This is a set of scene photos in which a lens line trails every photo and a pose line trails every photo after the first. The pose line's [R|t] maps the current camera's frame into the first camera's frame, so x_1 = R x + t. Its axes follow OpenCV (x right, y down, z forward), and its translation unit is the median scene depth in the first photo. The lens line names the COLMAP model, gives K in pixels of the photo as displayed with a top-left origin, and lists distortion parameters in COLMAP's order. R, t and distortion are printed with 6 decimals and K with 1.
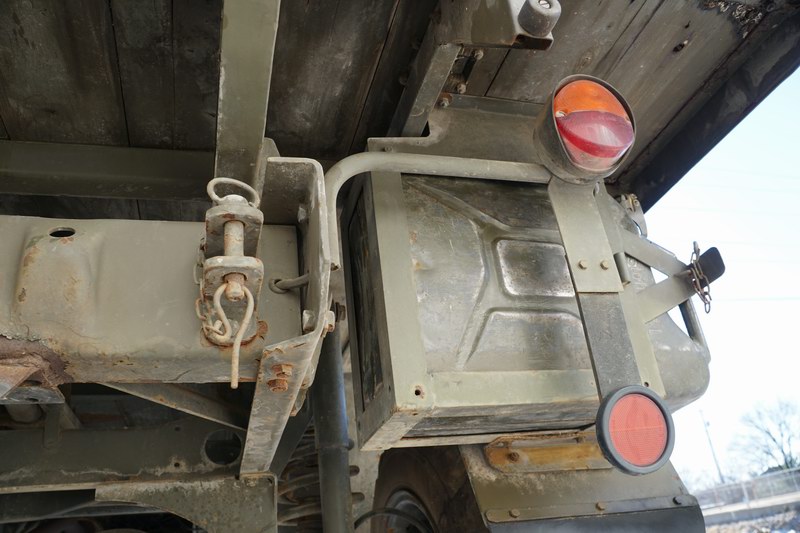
lens RADIAL K [[631.6, 0, 400.0], [0, 631.6, 266.5], [0, 0, 1]] dist [-0.181320, 0.129888]
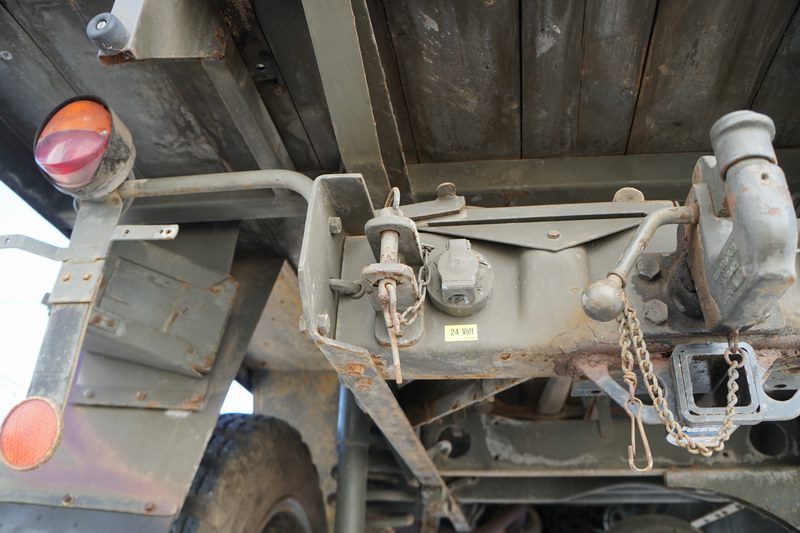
lens RADIAL K [[631.6, 0, 400.0], [0, 631.6, 266.5], [0, 0, 1]] dist [-0.181320, 0.129888]
pose [[0.899956, -0.051666, -0.432908, -0.425655], [0.052866, 0.998559, -0.009272, -0.013545], [0.432763, -0.014542, 0.901390, -0.158621]]
